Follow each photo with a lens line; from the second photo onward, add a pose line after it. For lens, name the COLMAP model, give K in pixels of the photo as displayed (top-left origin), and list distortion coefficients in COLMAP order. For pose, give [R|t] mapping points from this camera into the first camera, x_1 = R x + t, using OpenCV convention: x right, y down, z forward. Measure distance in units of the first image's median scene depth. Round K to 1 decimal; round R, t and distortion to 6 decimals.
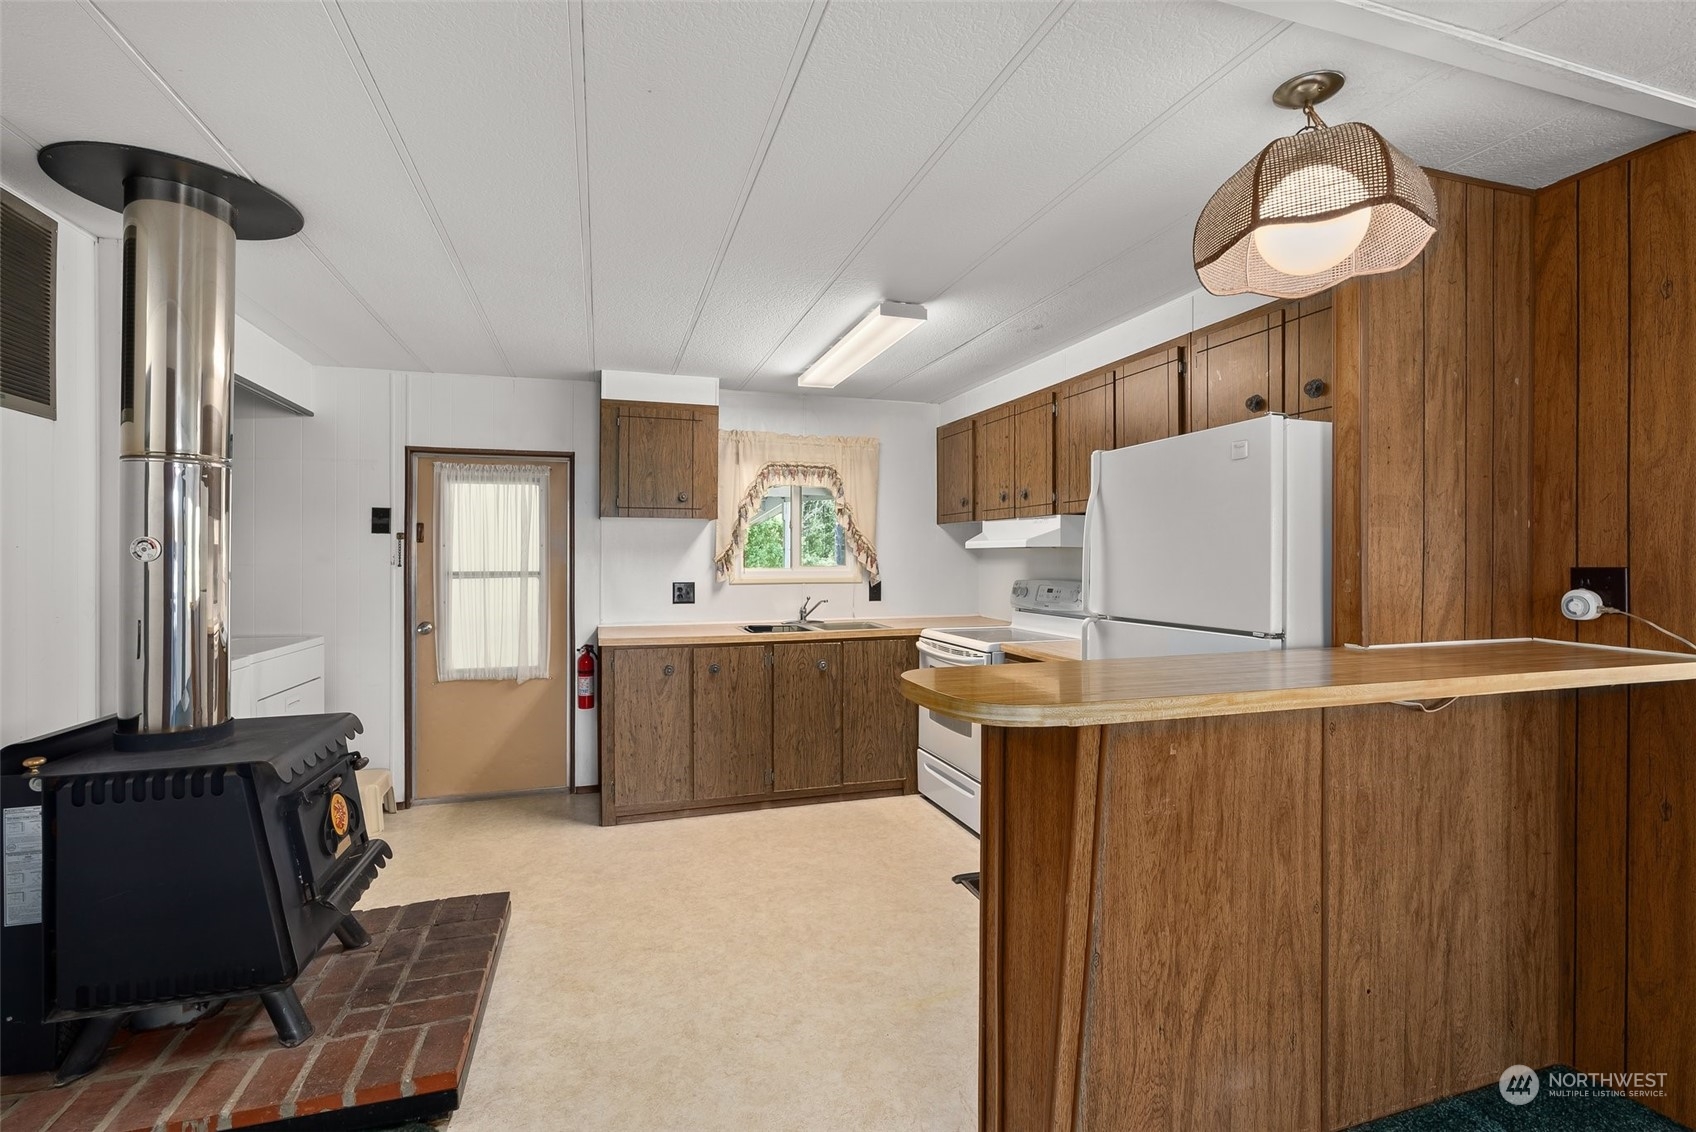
lens RADIAL K [[765.9, 0, 842.1], [0, 765.9, 557.1], [0, 0, 1]] dist [-0.007533, 0.002200]
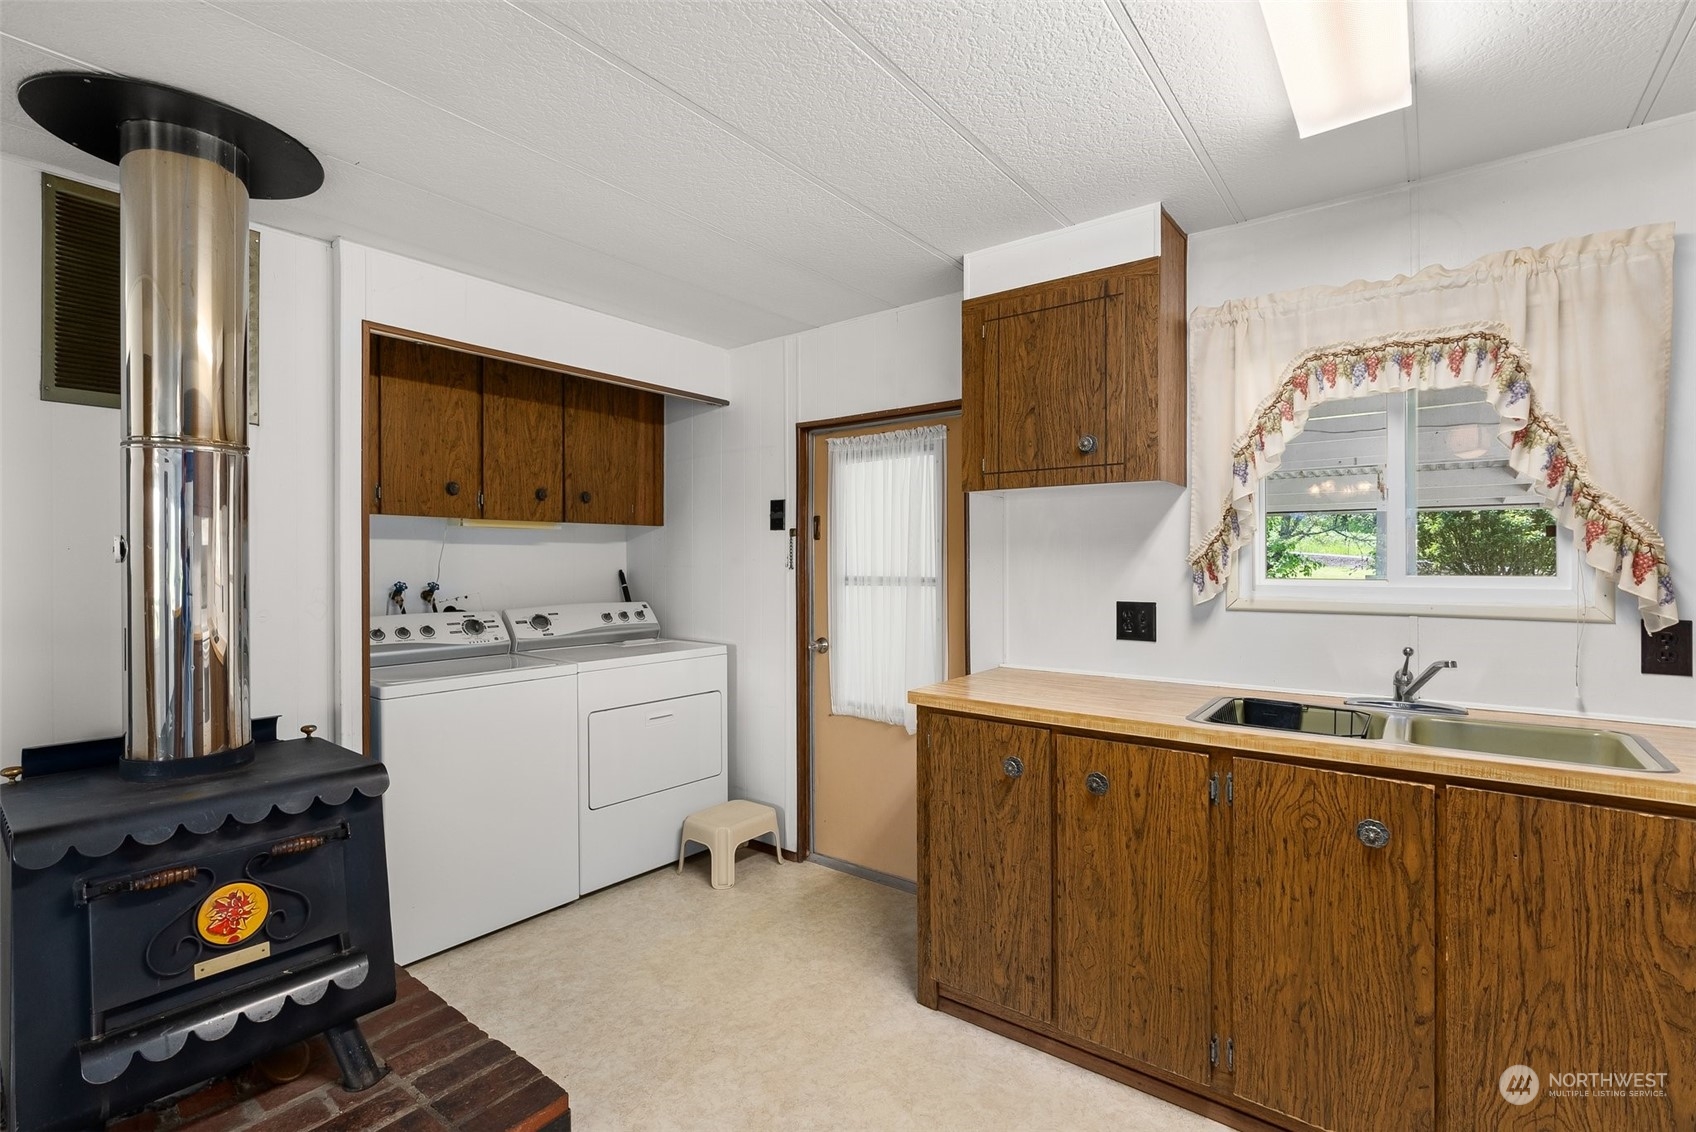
lens RADIAL K [[765.9, 0, 849.9], [0, 765.9, 558.3], [0, 0, 1]] dist [-0.007533, 0.002200]
pose [[0.571010, -0.001886, -0.820941, 0.141332], [0.002480, 0.999997, -0.000573, 0.001316], [0.820939, -0.001709, 0.571013, 0.566961]]
